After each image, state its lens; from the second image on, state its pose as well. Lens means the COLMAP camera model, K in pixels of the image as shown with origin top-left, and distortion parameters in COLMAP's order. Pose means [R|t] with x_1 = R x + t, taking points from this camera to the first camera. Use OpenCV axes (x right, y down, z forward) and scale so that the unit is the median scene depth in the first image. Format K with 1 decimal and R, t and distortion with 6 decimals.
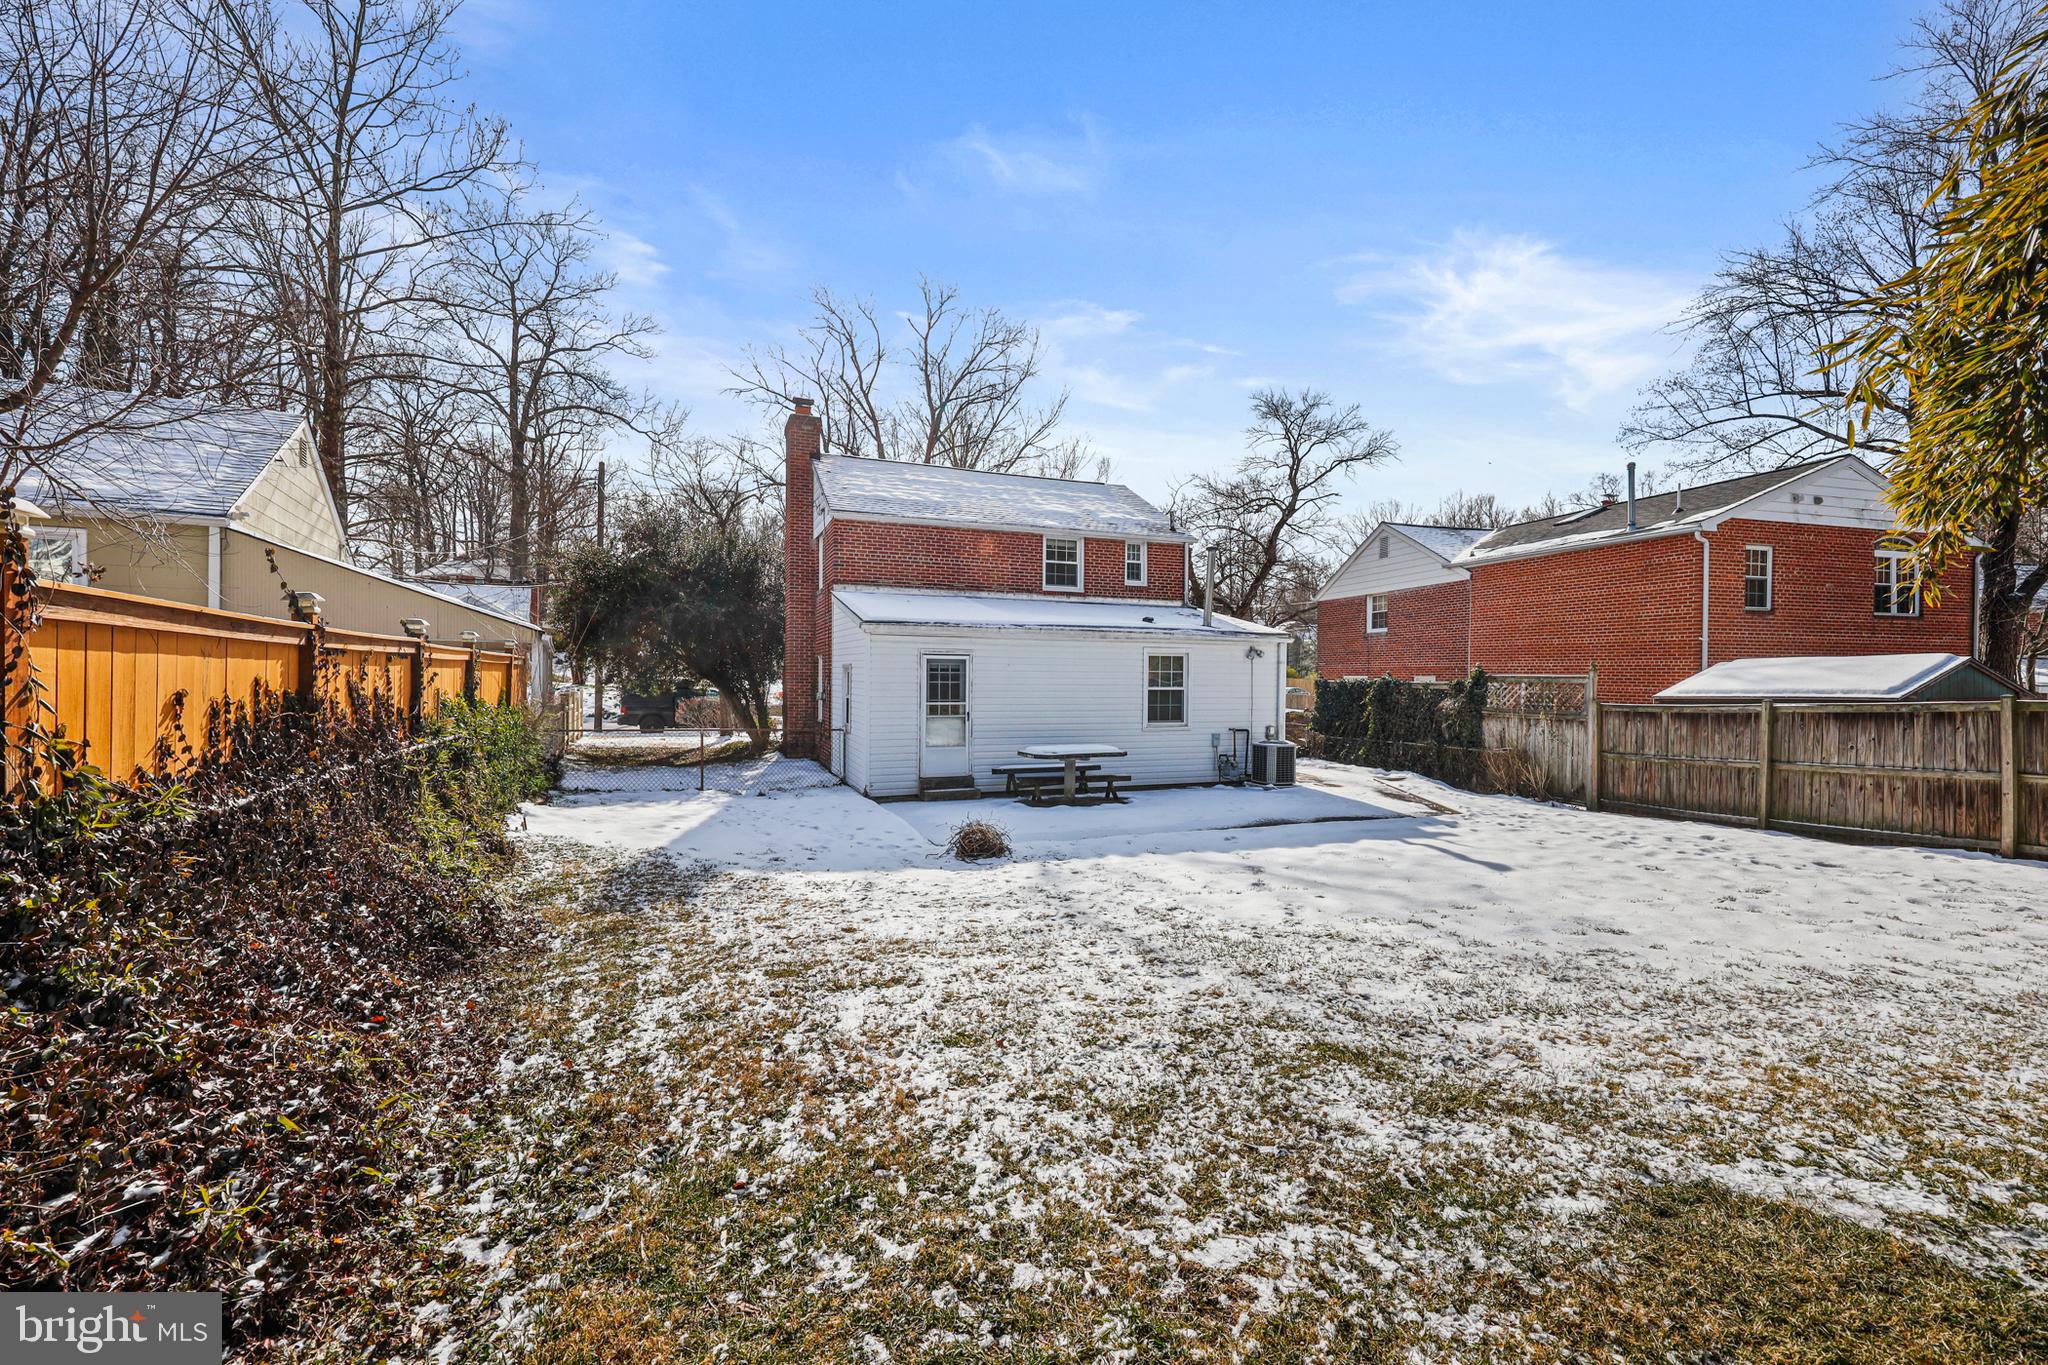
lens RADIAL K [[820.7, 0, 1023.8], [0, 820.7, 678.3], [0, 0, 1]] dist [-0.000238, 0.000041]
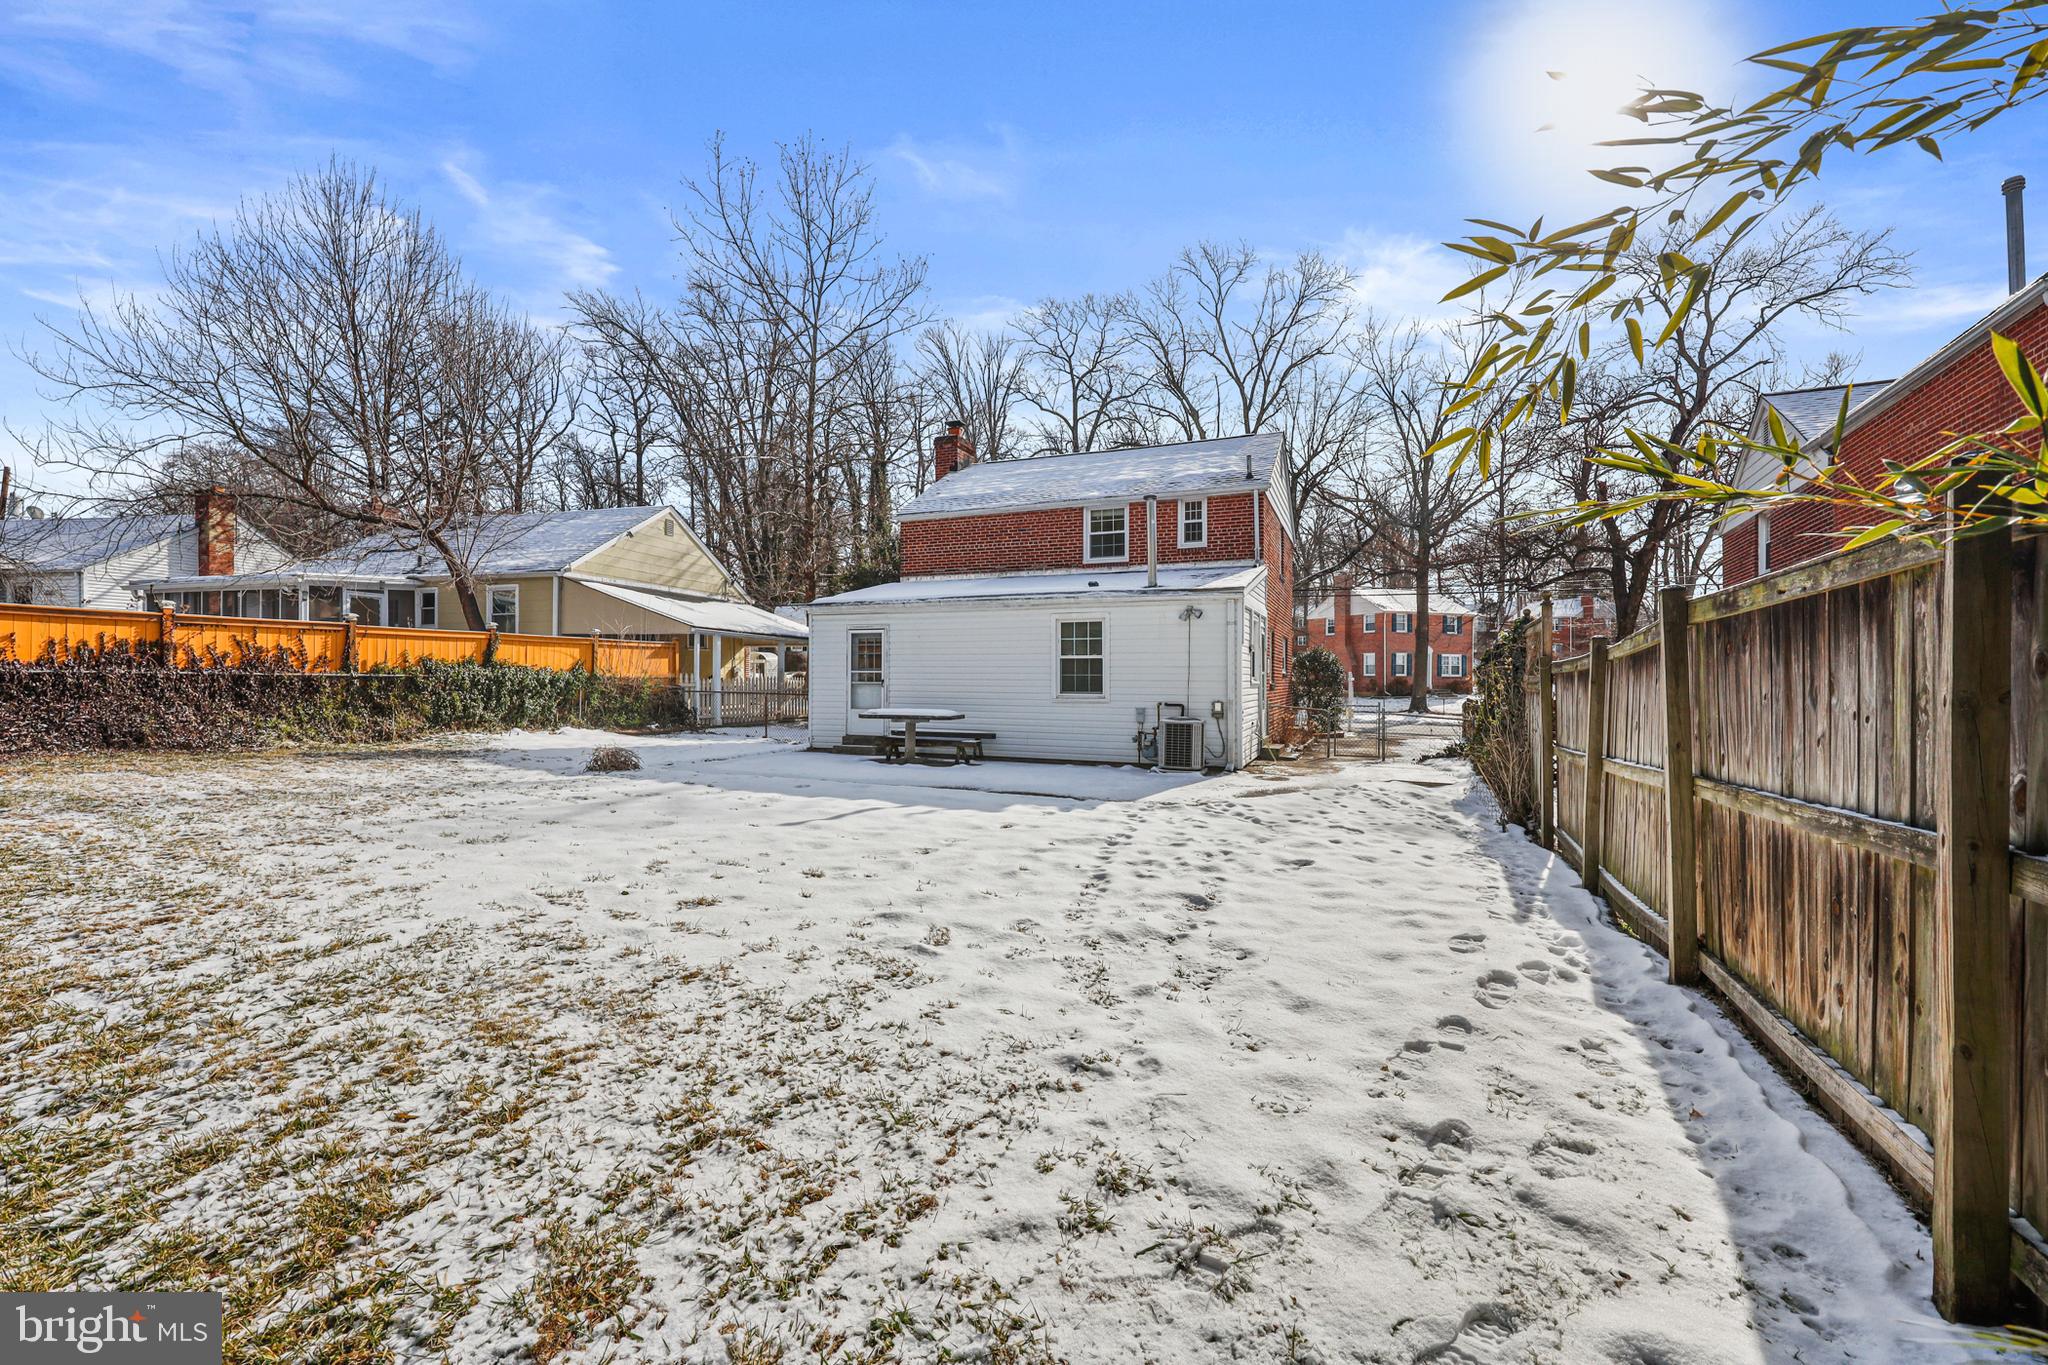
lens RADIAL K [[820.7, 0, 1023.8], [0, 820.7, 678.3], [0, 0, 1]] dist [-0.000238, 0.000041]
pose [[0.718446, -0.005444, -0.695561, 0.738201], [0.000853, 0.999976, -0.006946, 0.040987], [0.695582, 0.004397, 0.718433, 0.278005]]
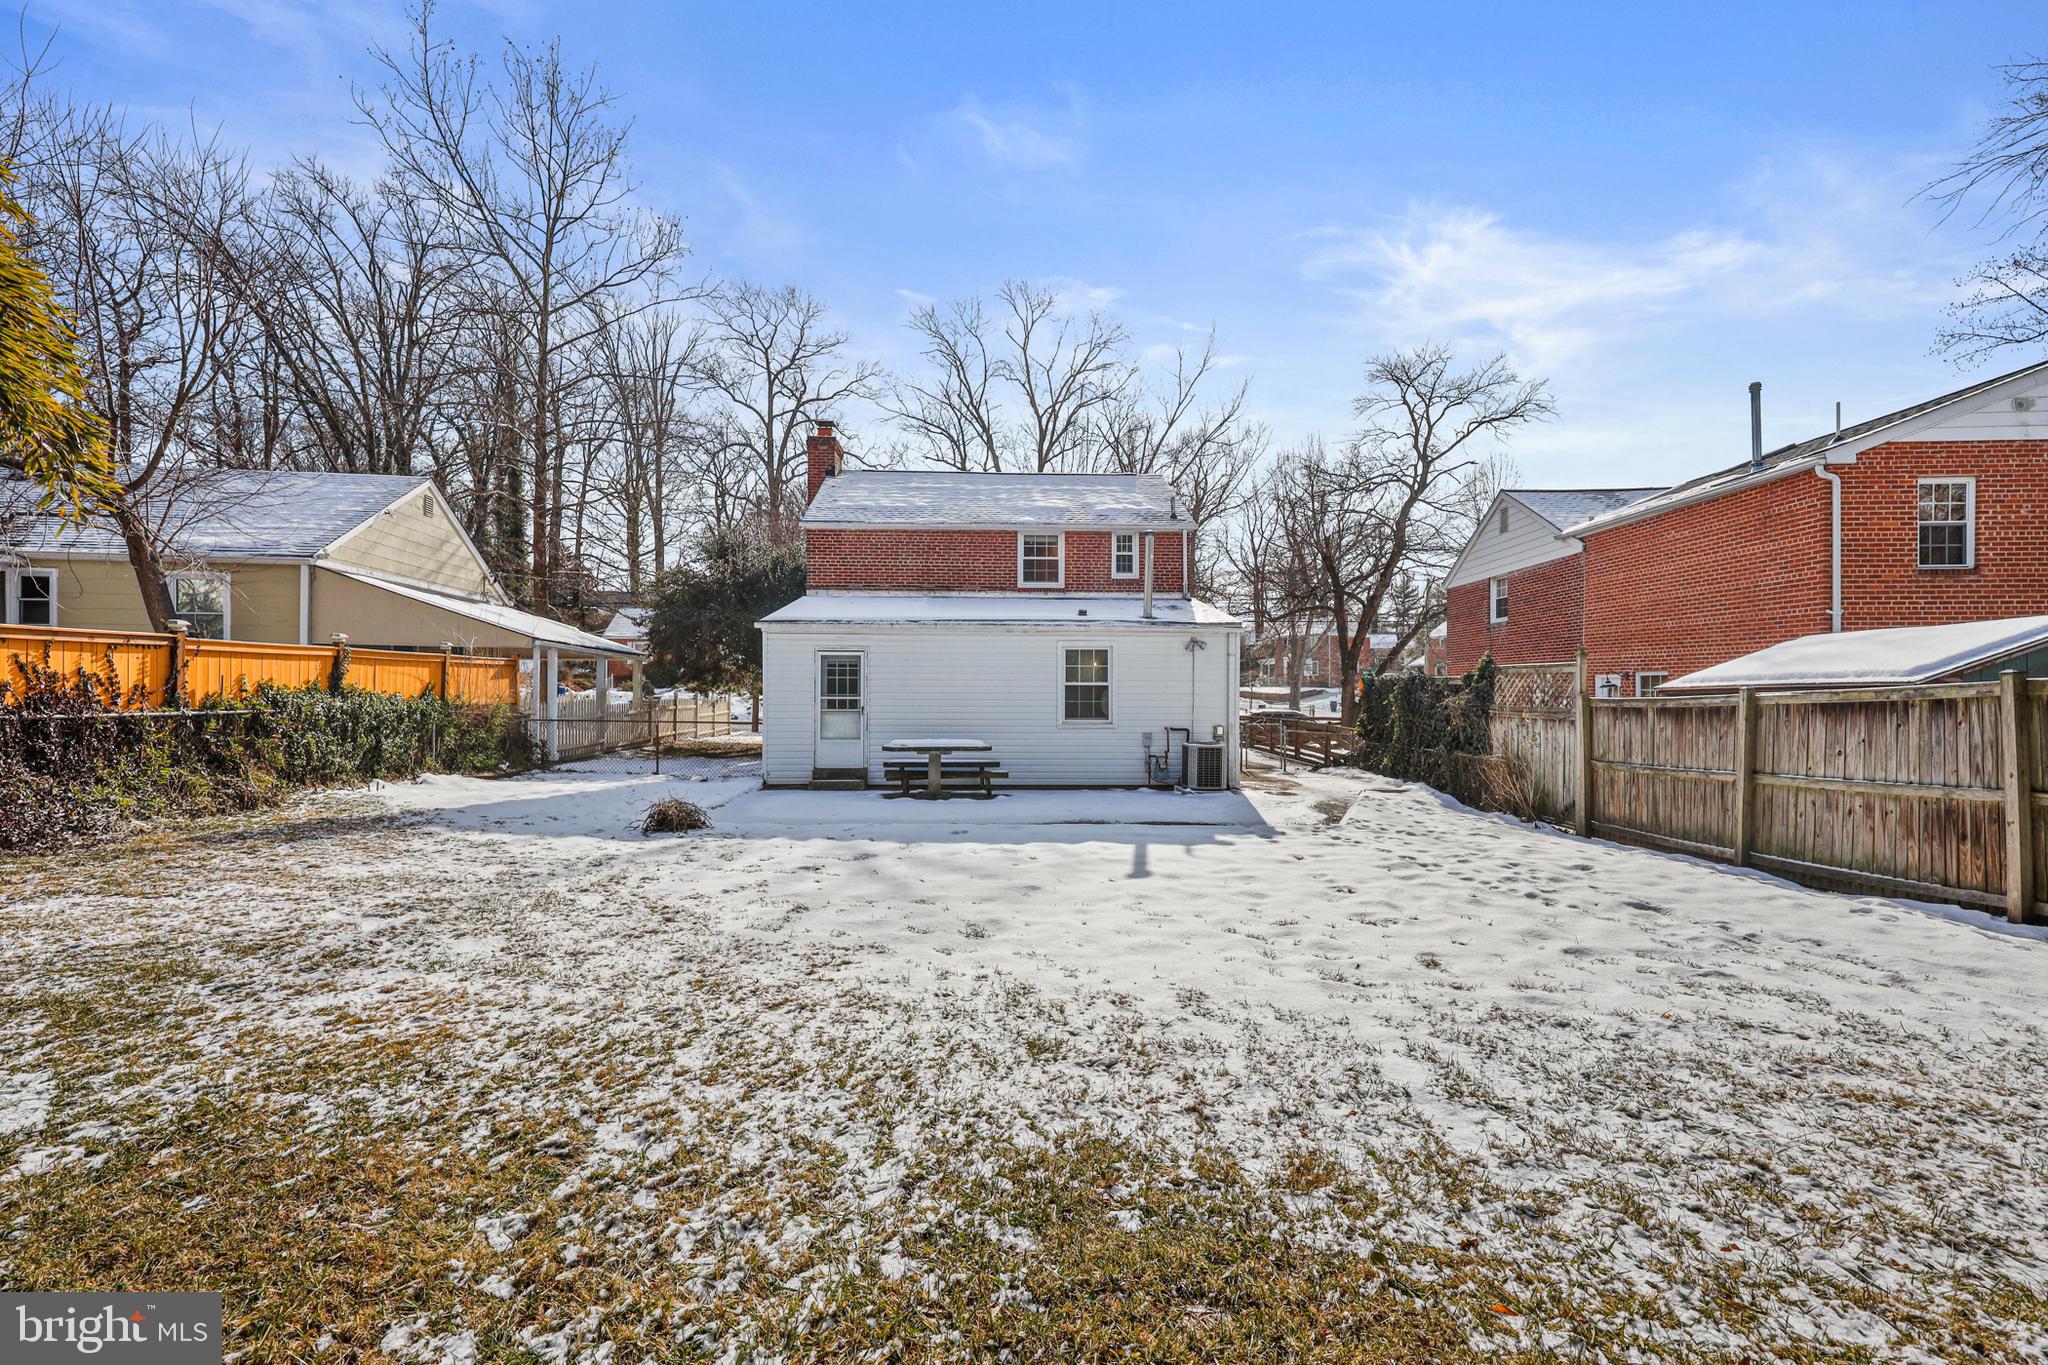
lens RADIAL K [[825.5, 0, 1019.8], [0, 825.5, 683.3], [0, 0, 1]] dist [-0.001445, 0.000251]
pose [[0.943982, -0.007220, -0.329917, 0.397129], [0.004221, 0.999943, -0.009804, 0.019873], [0.329969, 0.007862, 0.943959, 0.073340]]
